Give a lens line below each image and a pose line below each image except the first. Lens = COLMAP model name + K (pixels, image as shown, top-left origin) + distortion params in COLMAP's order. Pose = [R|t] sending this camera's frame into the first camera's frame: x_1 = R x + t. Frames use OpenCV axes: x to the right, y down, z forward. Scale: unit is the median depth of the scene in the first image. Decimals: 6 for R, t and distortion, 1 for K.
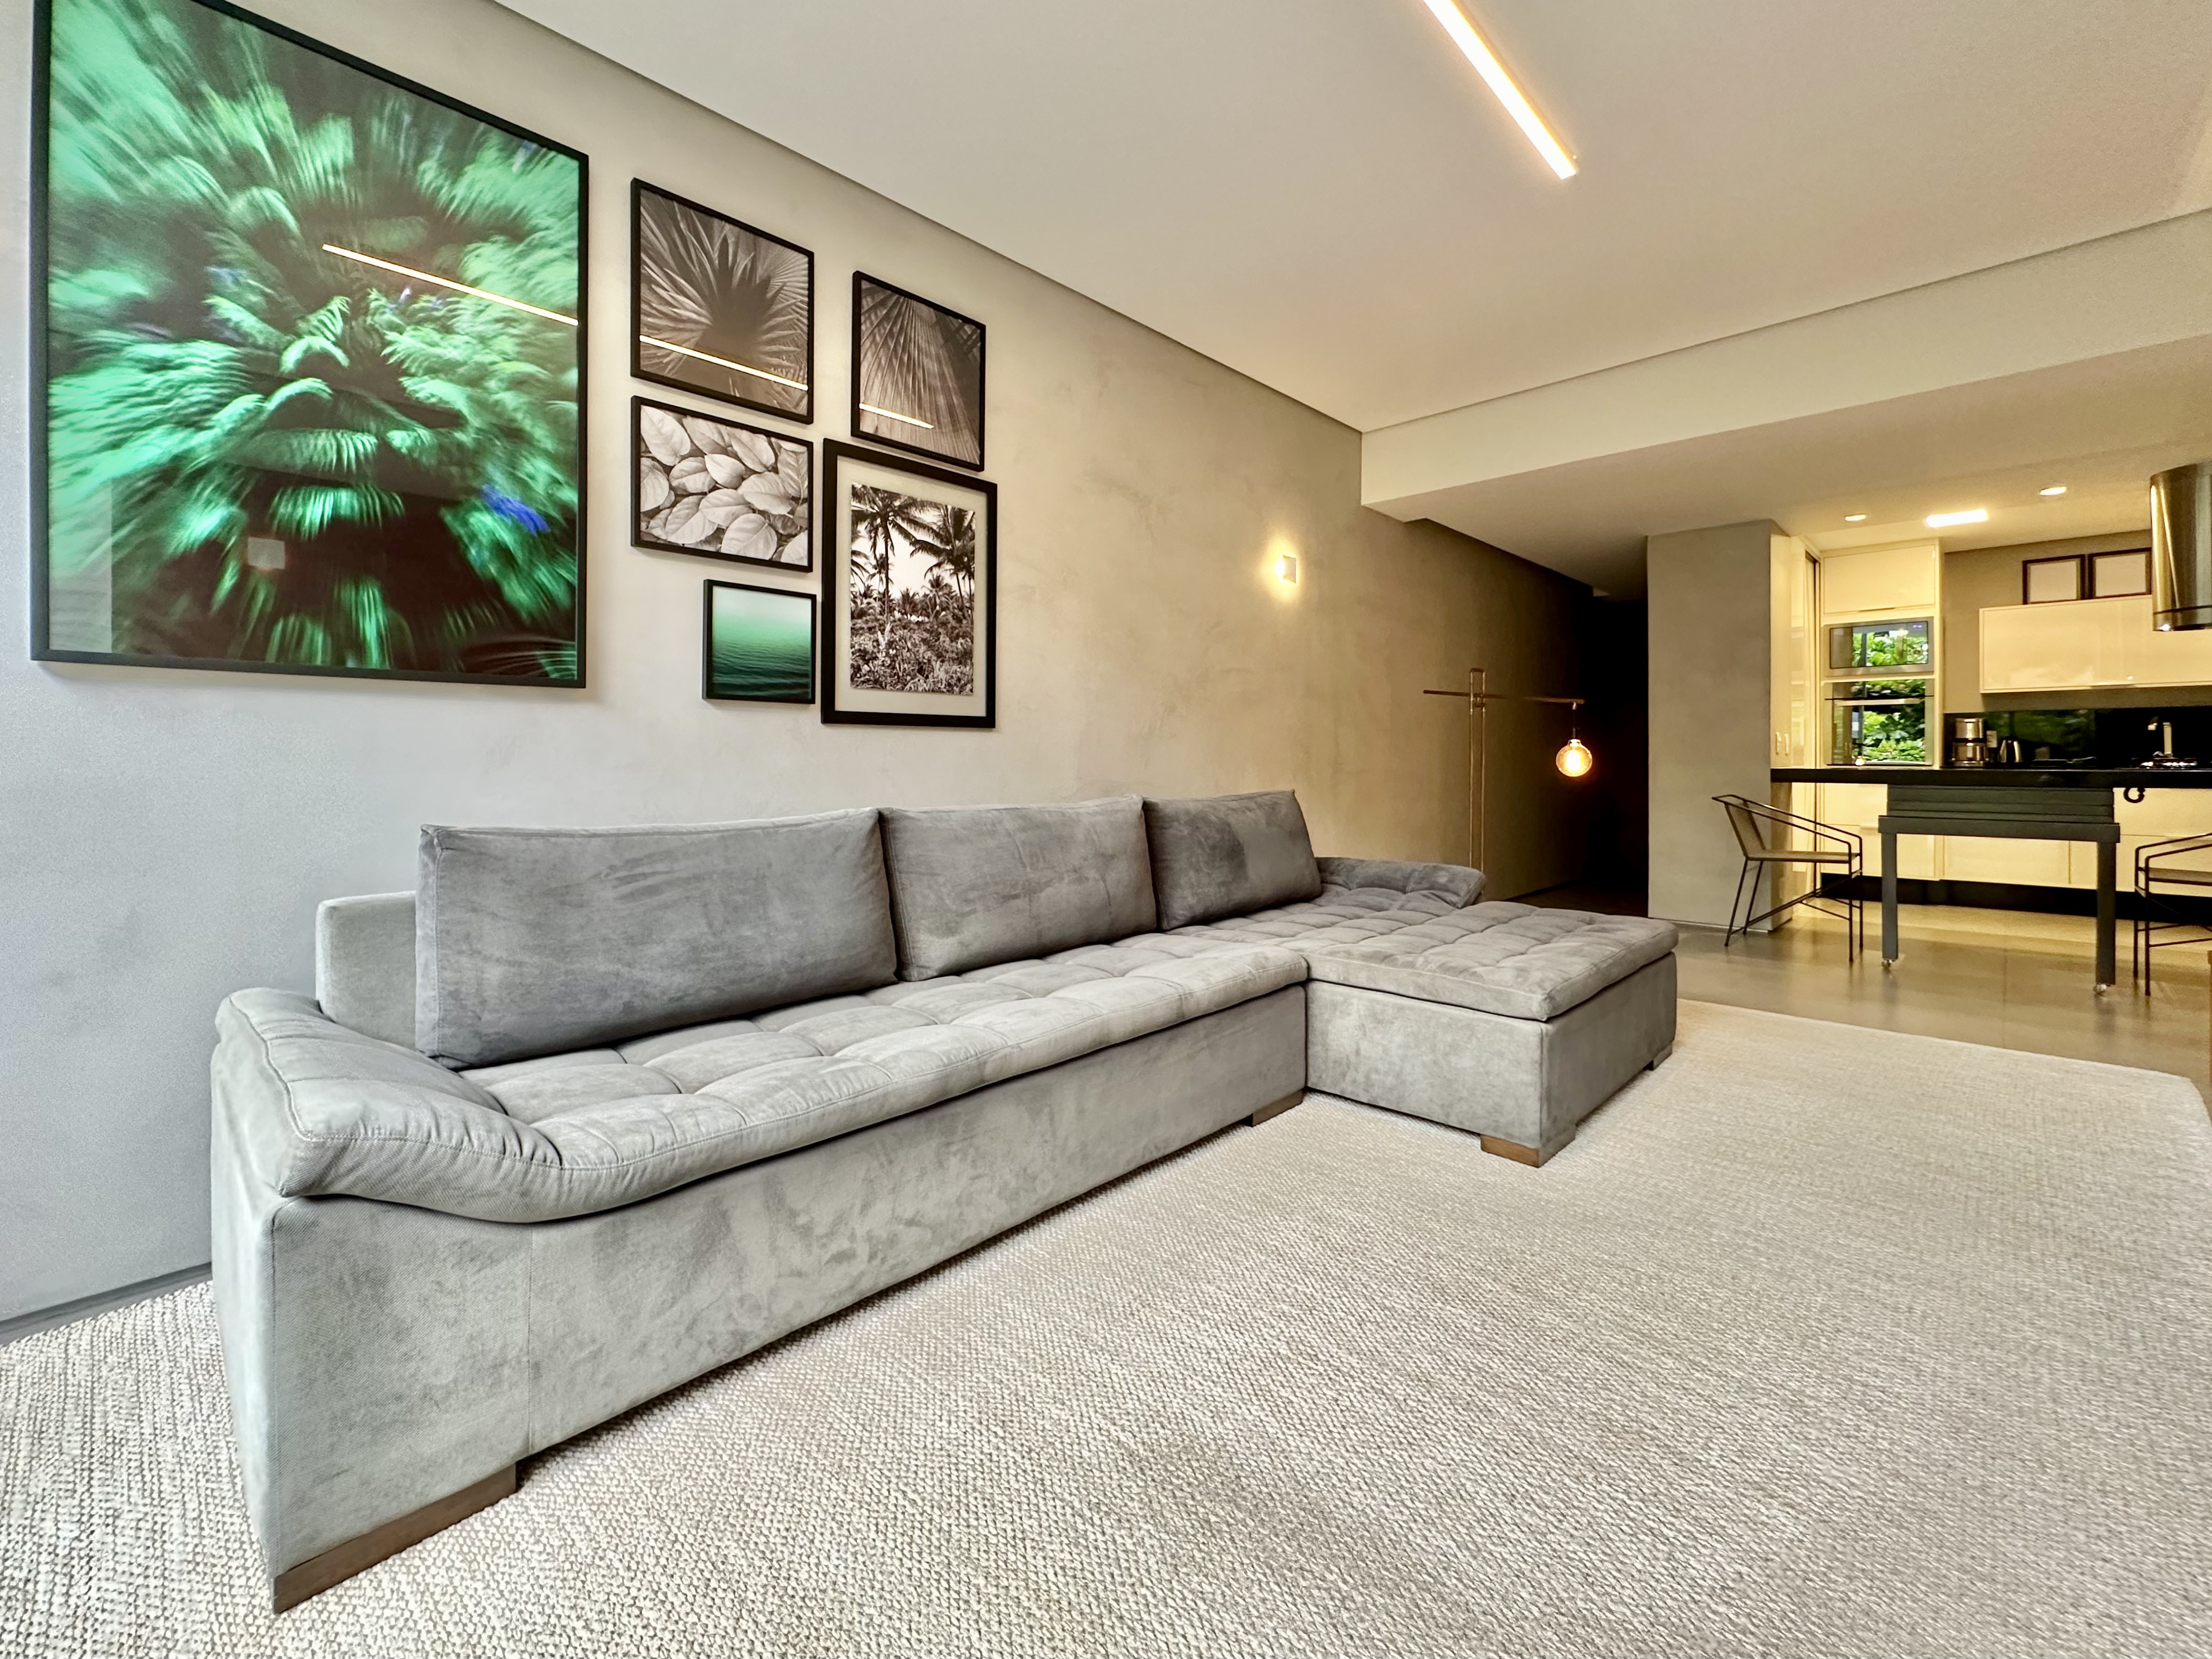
lens RADIAL K [[935.6, 0, 1103.7], [0, 935.6, 753.6], [0, 0, 1]] dist [-0.001924, -0.000230]
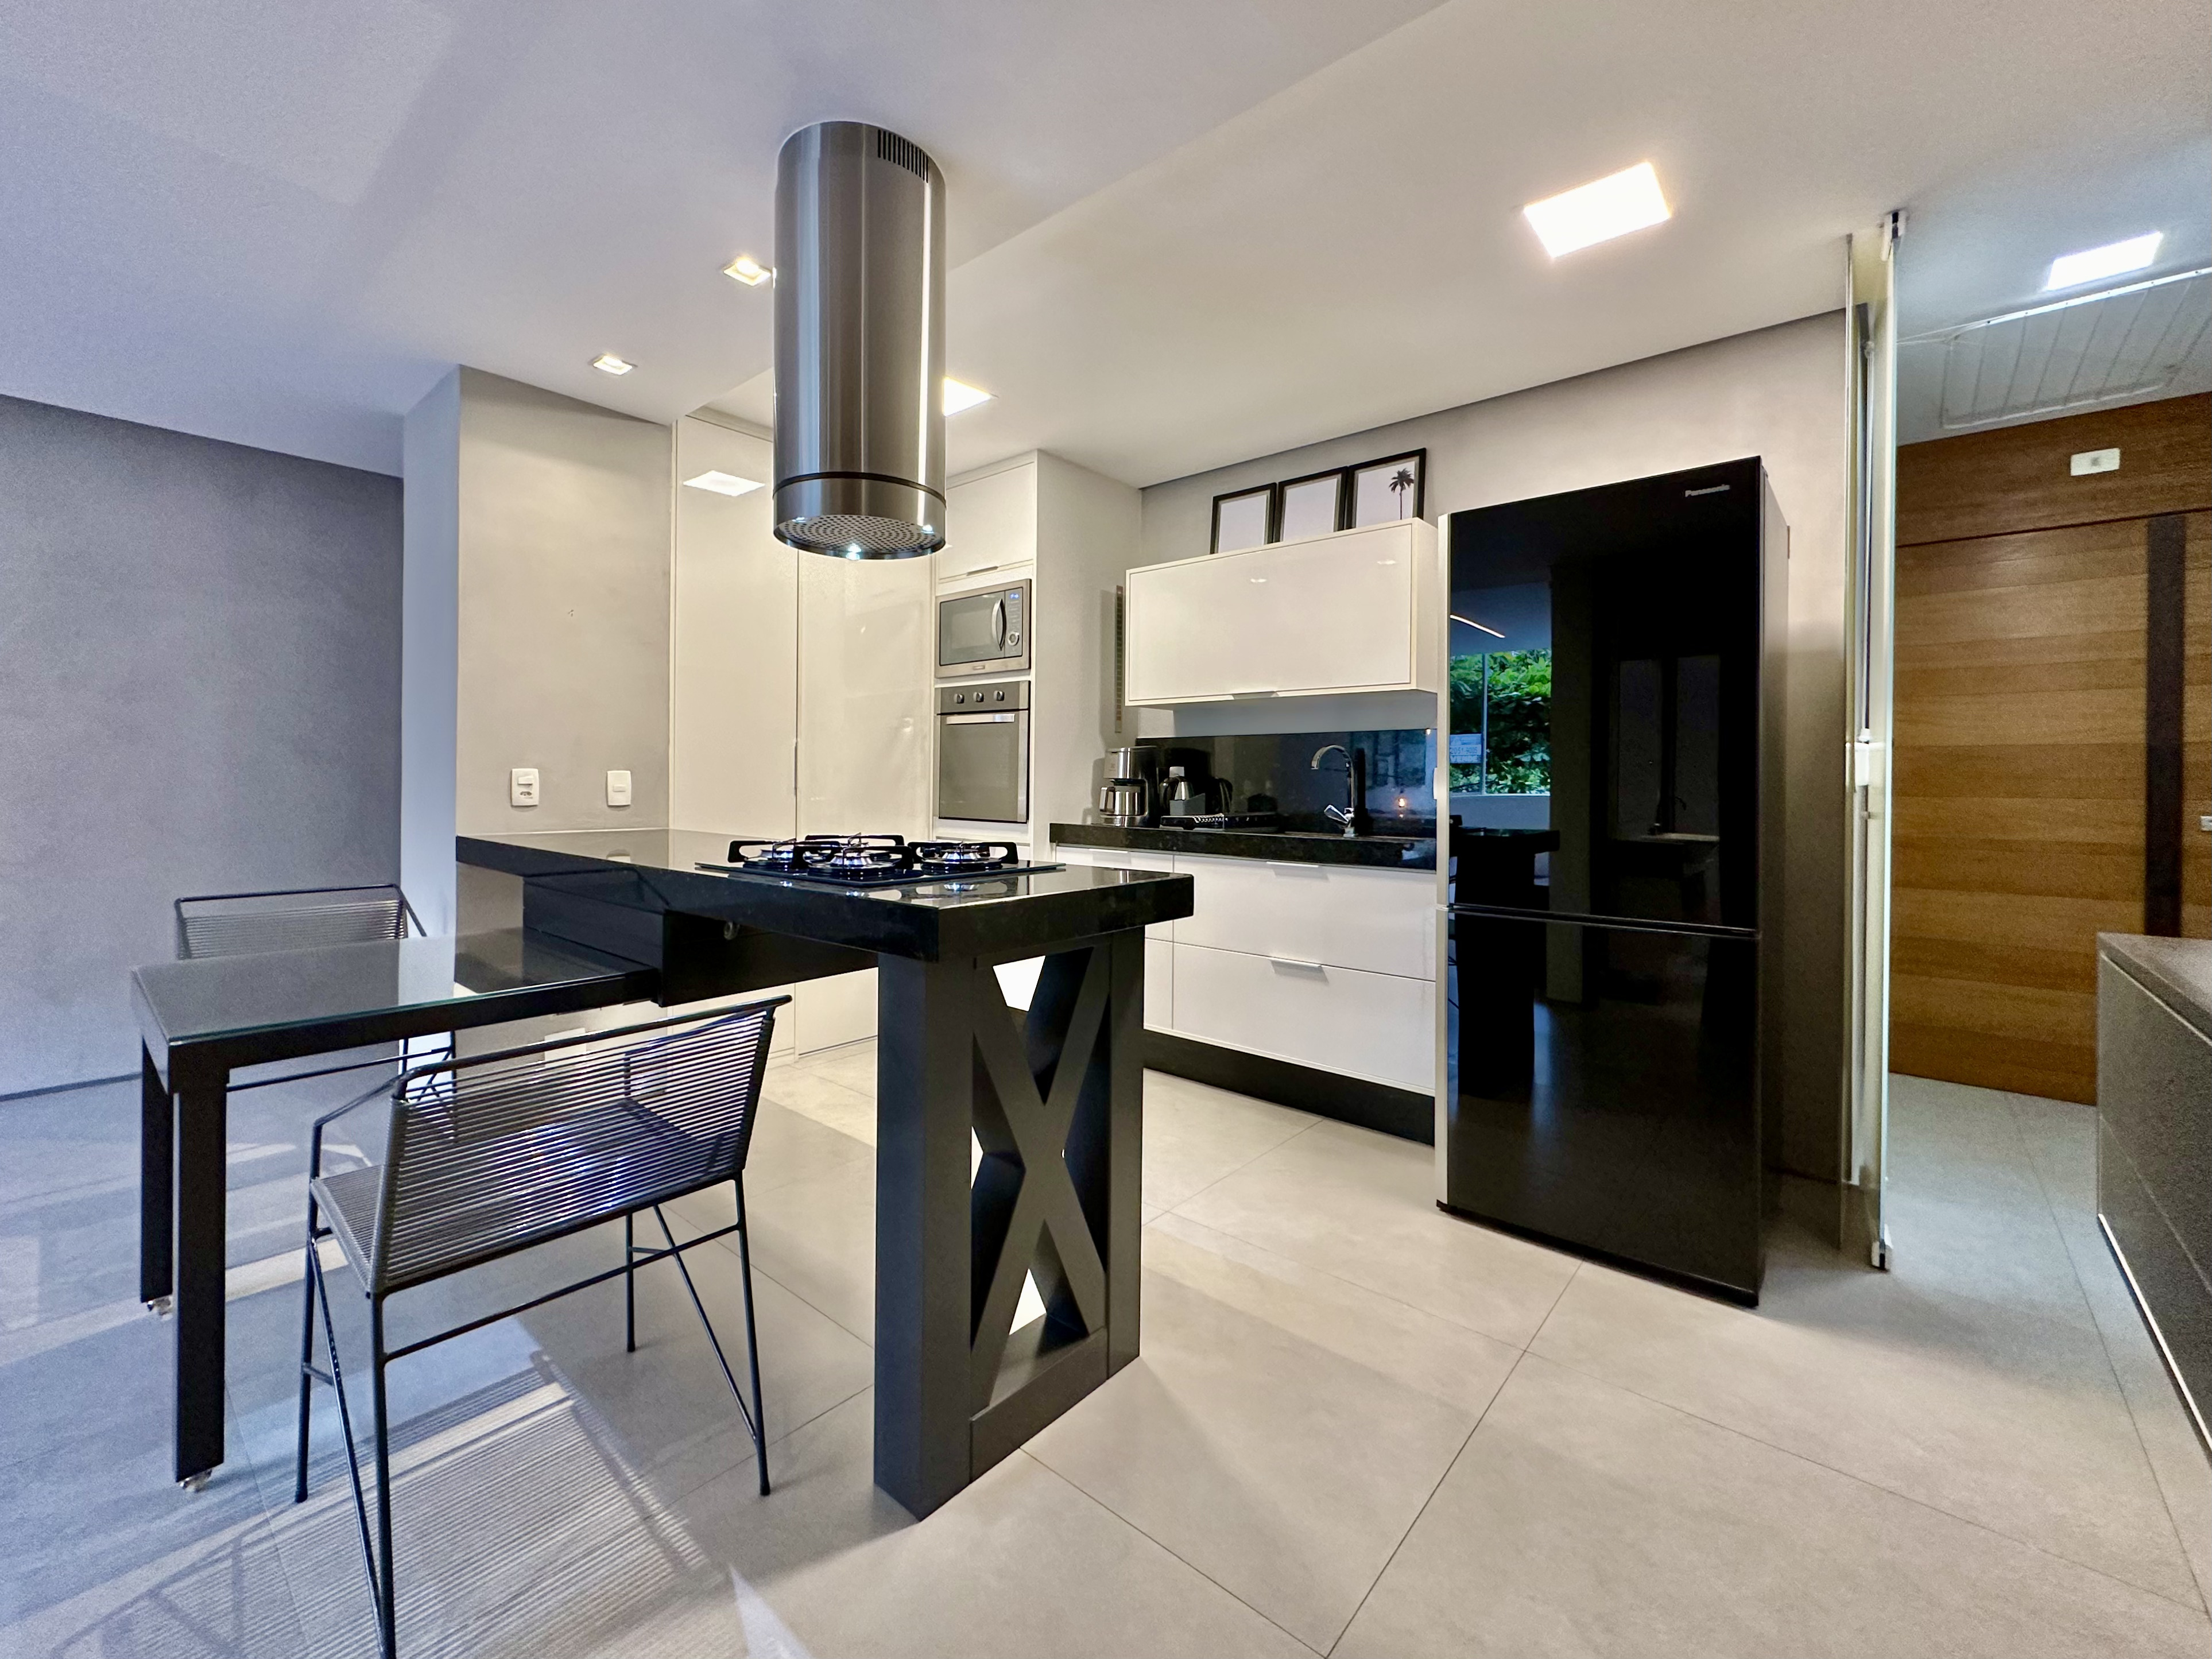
lens RADIAL K [[915.3, 0, 1071.8], [0, 915.3, 780.0], [0, 0, 1]] dist [-0.000229, 0.000321]
pose [[0.999078, 0.006557, 0.042436, 2.025113], [-0.006732, 0.999969, 0.003985, -0.038531], [-0.042409, -0.004267, 0.999091, 0.901812]]
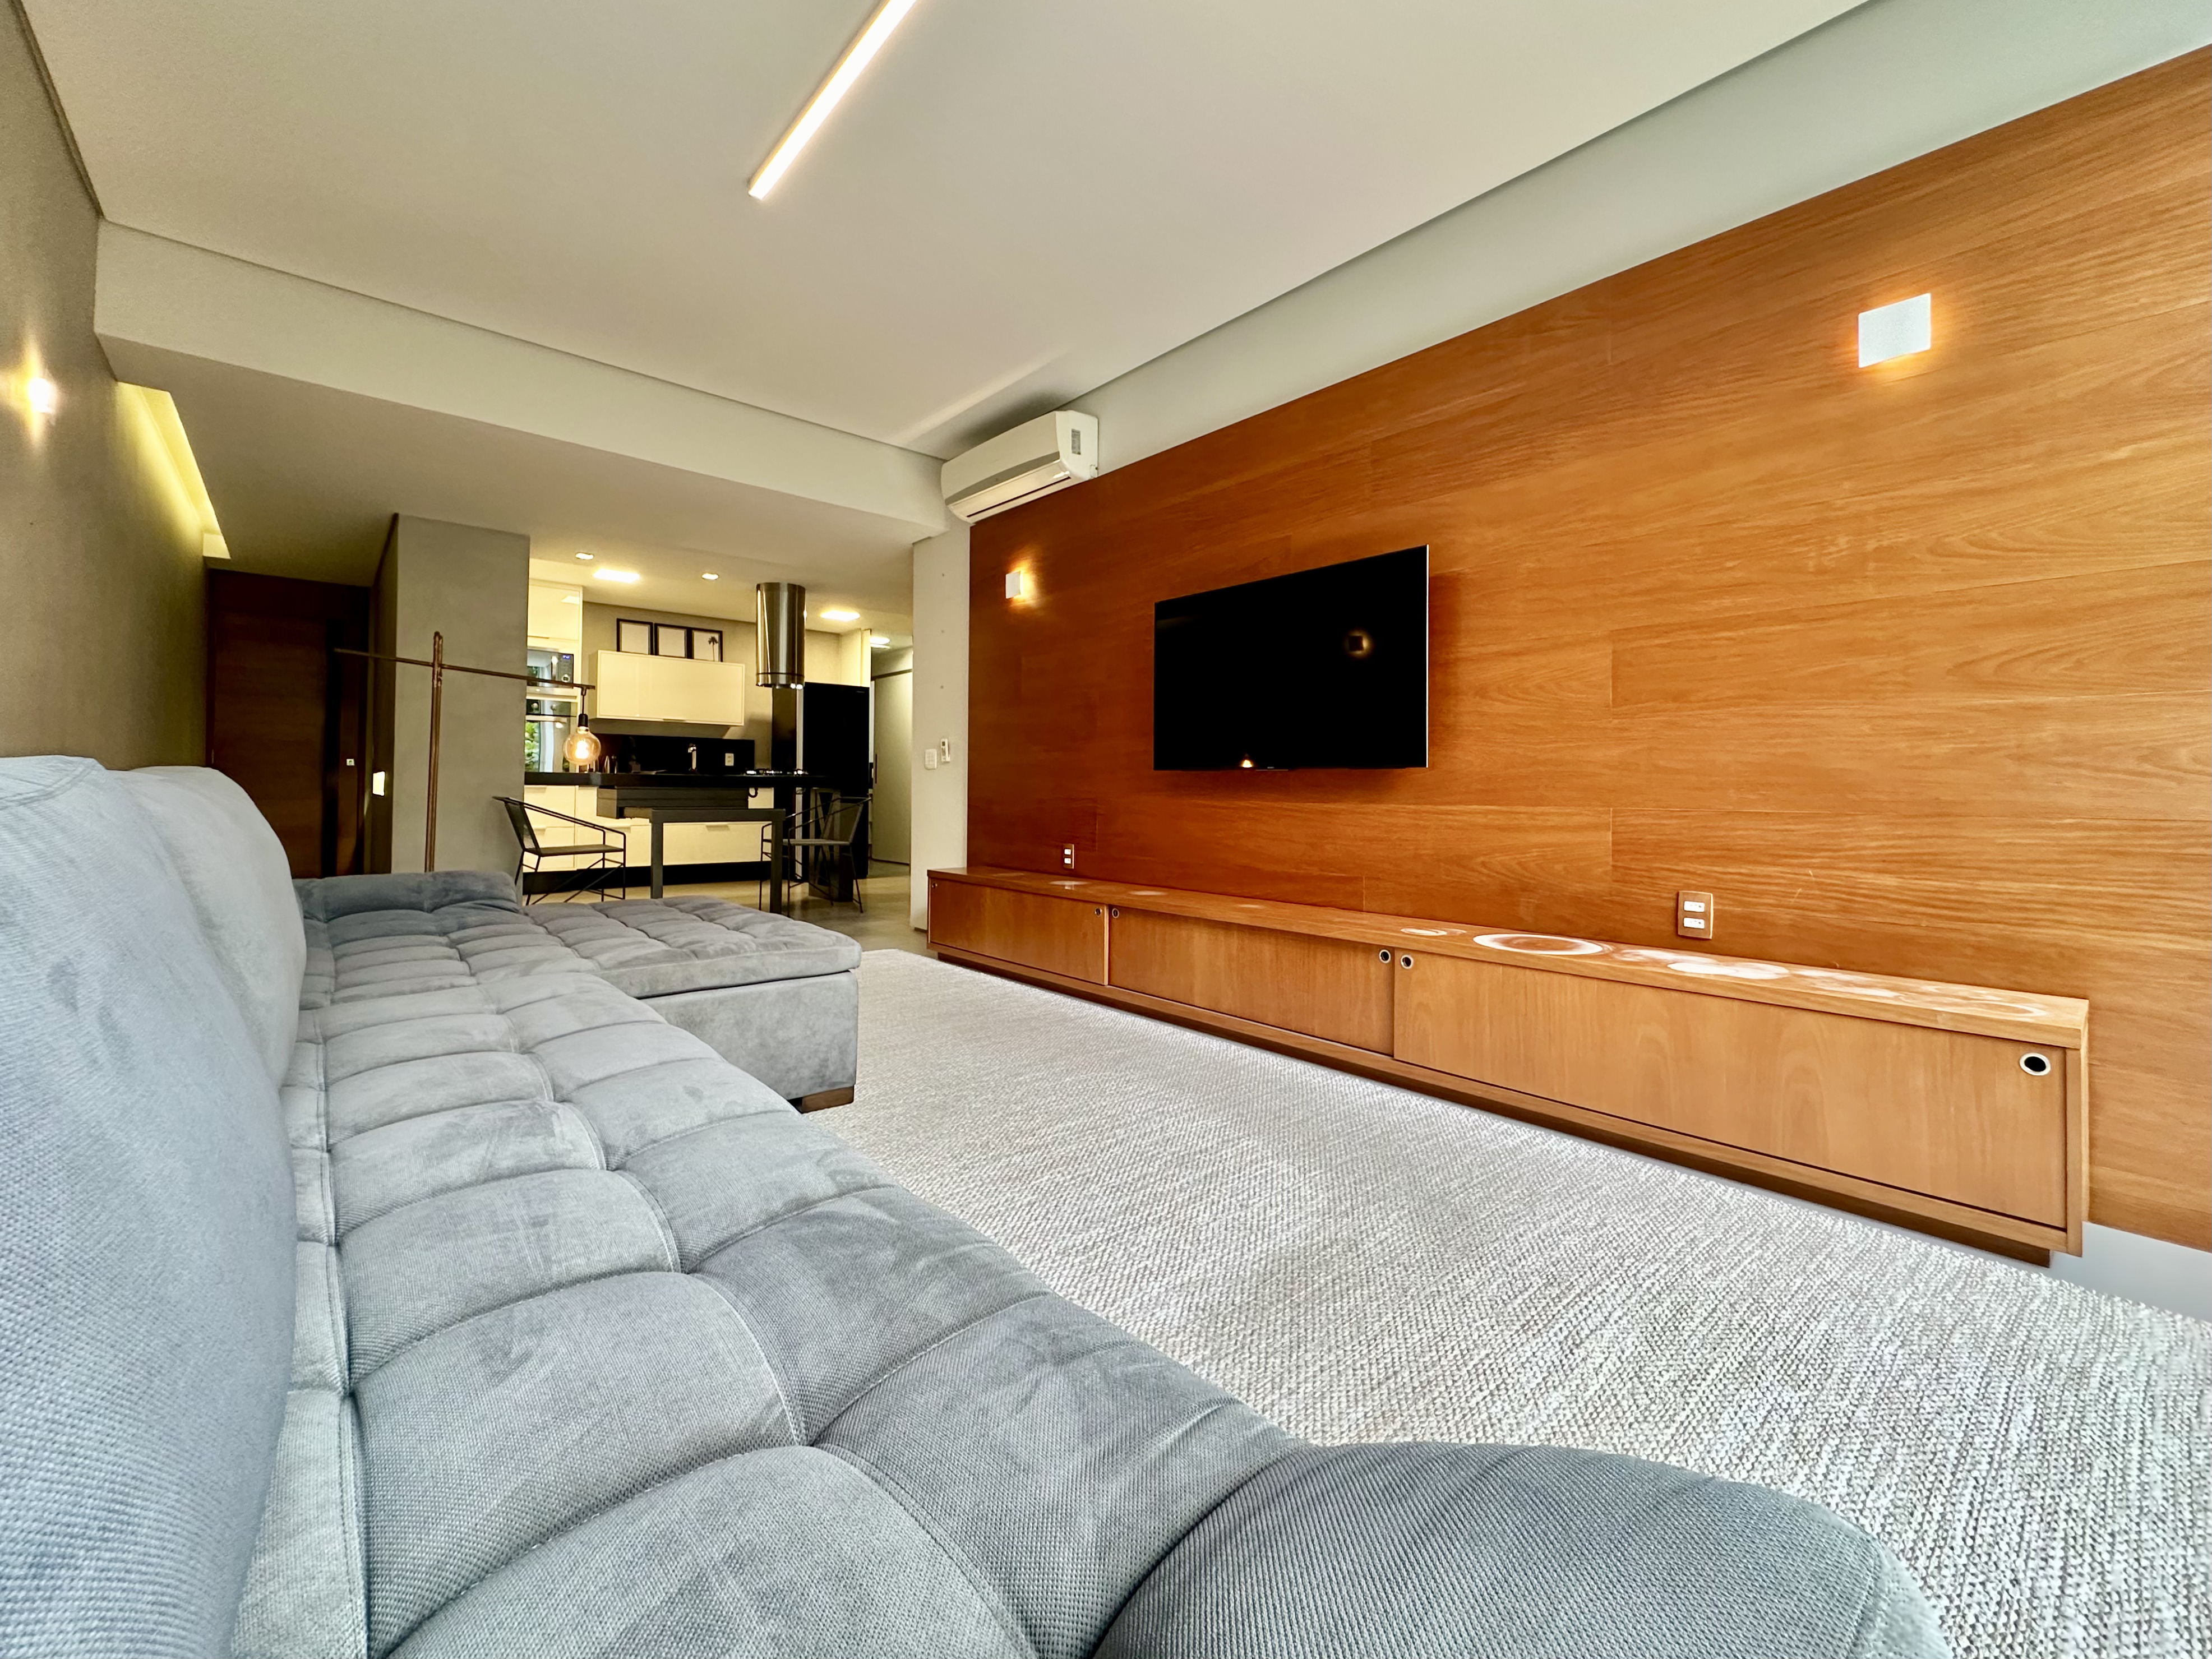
lens RADIAL K [[905.0, 0, 1102.2], [0, 905.0, 774.1], [0, 0, 1]] dist [-0.001381, 0.000027]
pose [[0.087329, 0.019066, 0.995997, -0.485797], [-0.013152, 0.999752, -0.017985, 0.055614], [-0.996093, -0.011528, 0.087558, 0.504350]]
